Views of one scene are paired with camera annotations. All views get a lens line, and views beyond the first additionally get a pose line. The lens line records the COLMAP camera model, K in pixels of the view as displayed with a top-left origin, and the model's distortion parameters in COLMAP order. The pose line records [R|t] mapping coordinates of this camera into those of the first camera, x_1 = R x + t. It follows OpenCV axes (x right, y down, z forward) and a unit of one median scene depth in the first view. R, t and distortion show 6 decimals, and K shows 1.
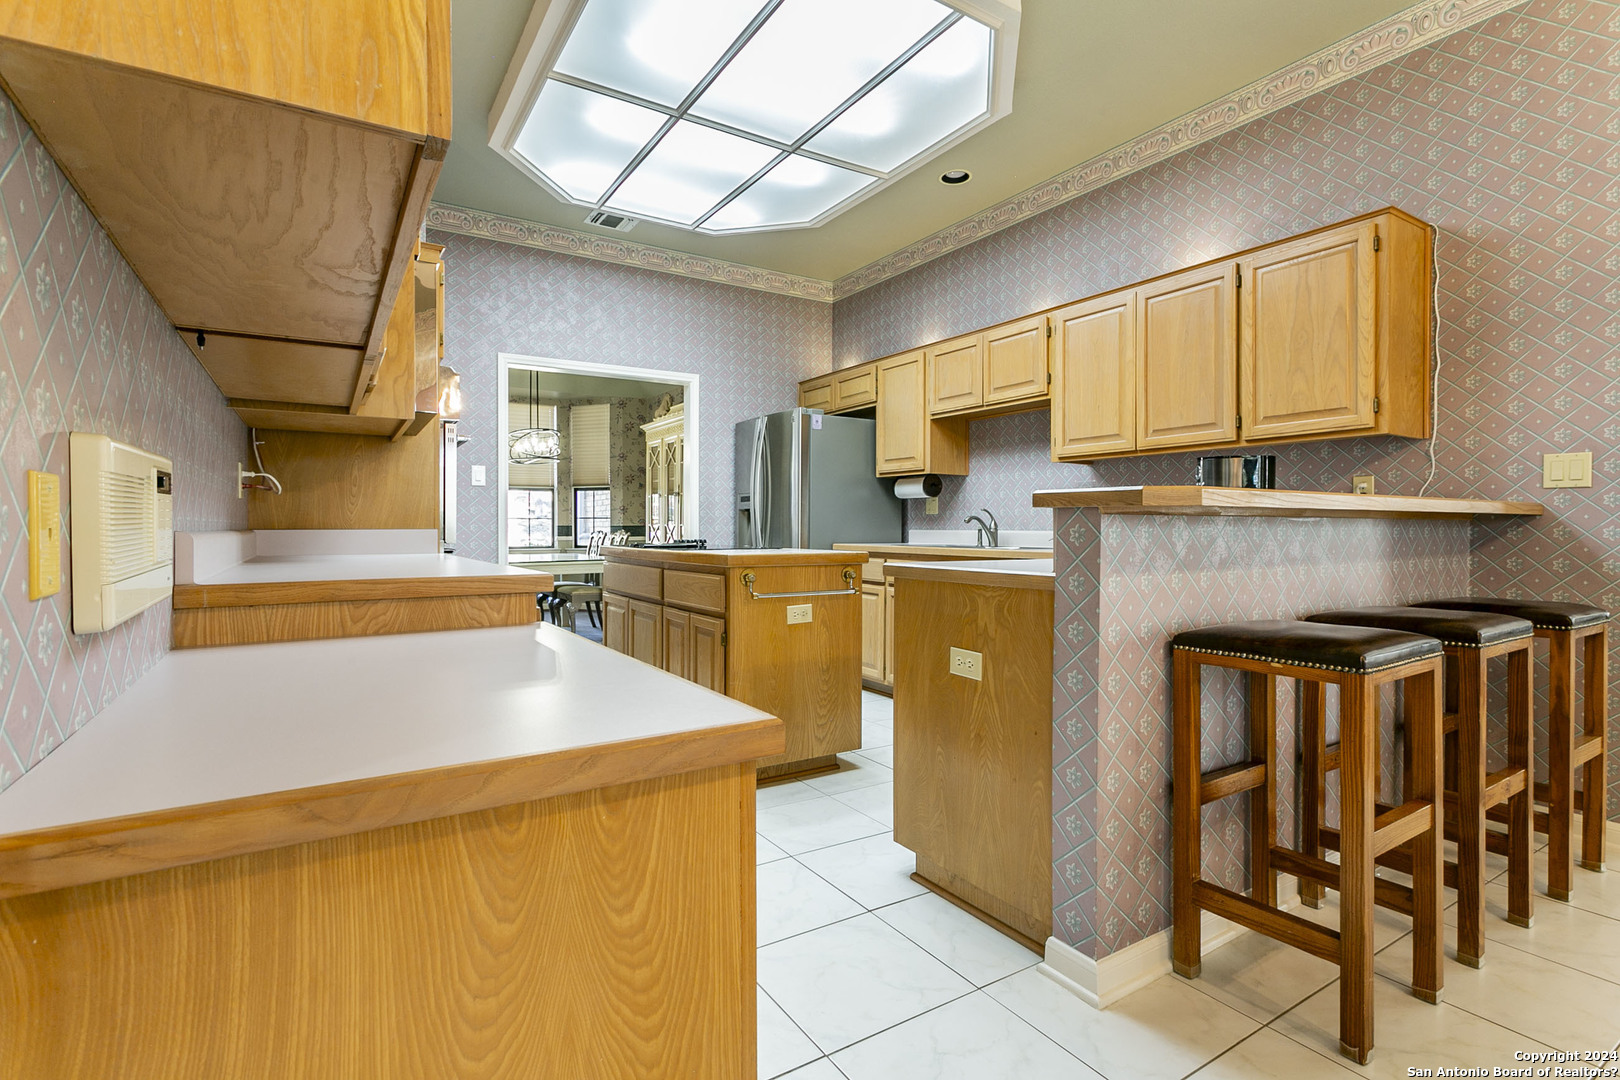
lens RADIAL K [[773.8, 0, 812.5], [0, 773.8, 529.8], [0, 0, 1]] dist [0.000006, 0.000048]
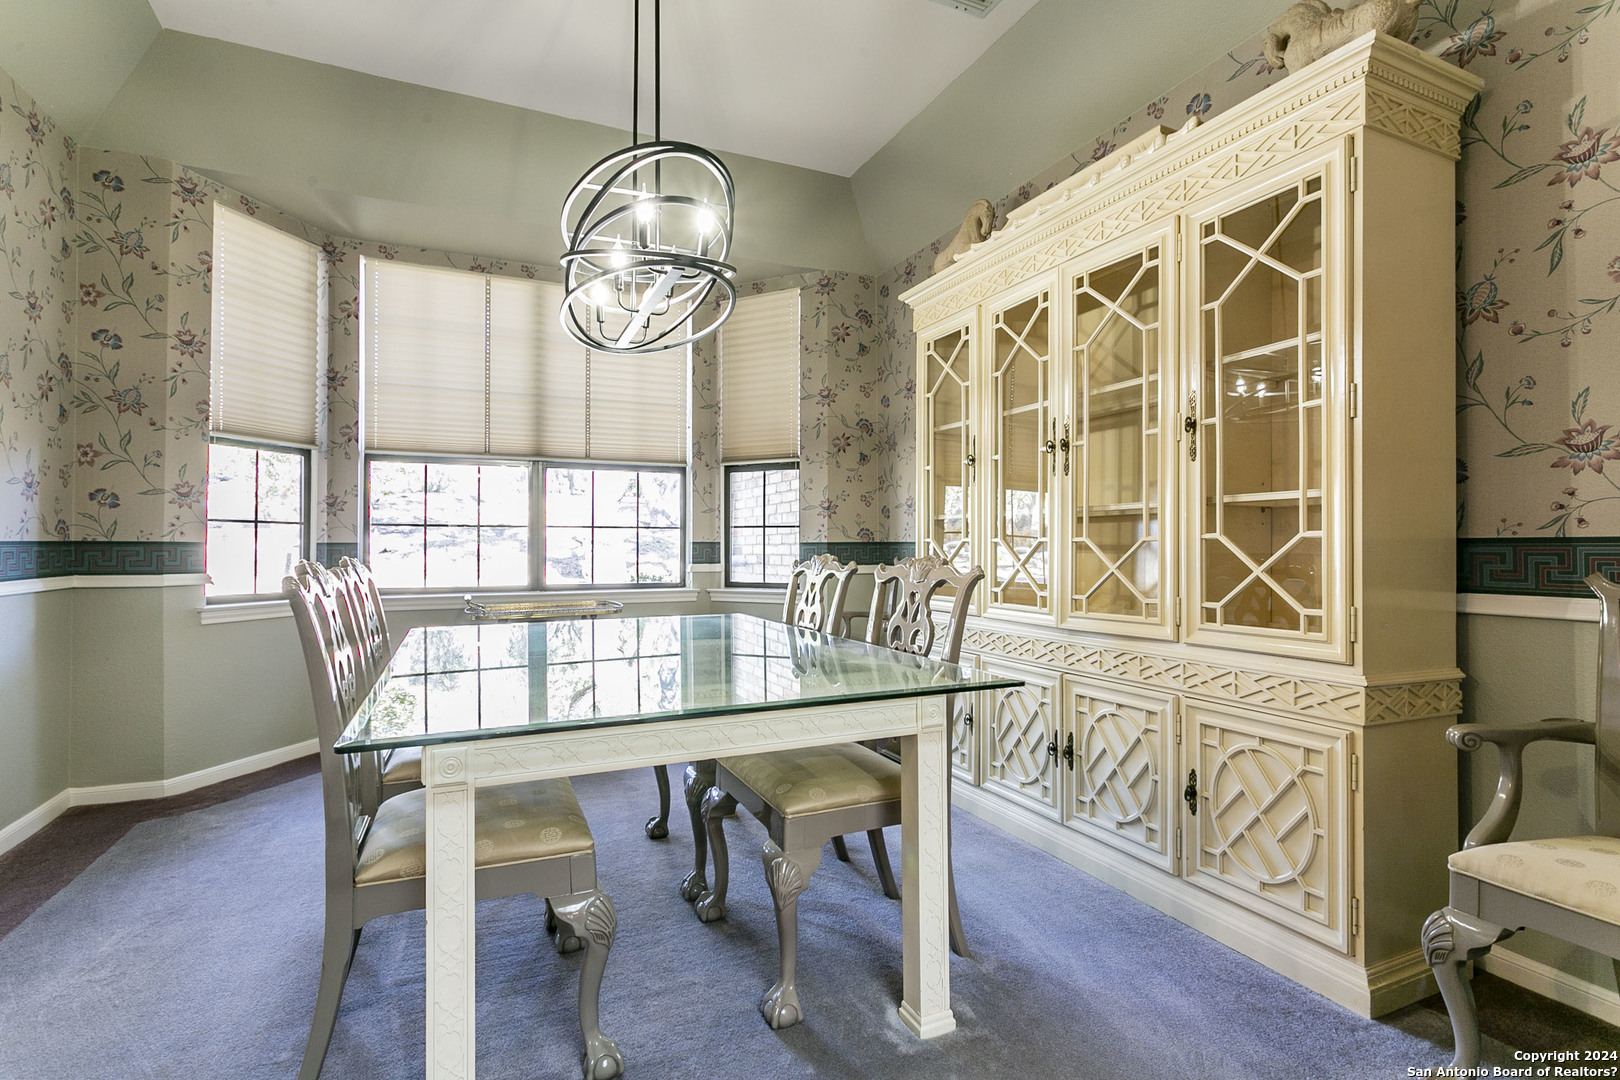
lens RADIAL K [[773.8, 0, 810.8], [0, 773.8, 546.4], [0, 0, 1]] dist [0.000006, 0.000048]
pose [[0.990677, 0.001540, -0.136224, -0.188138], [-0.002521, 0.999972, -0.007031, 0.000469], [0.136210, 0.007309, 0.990653, 0.523493]]
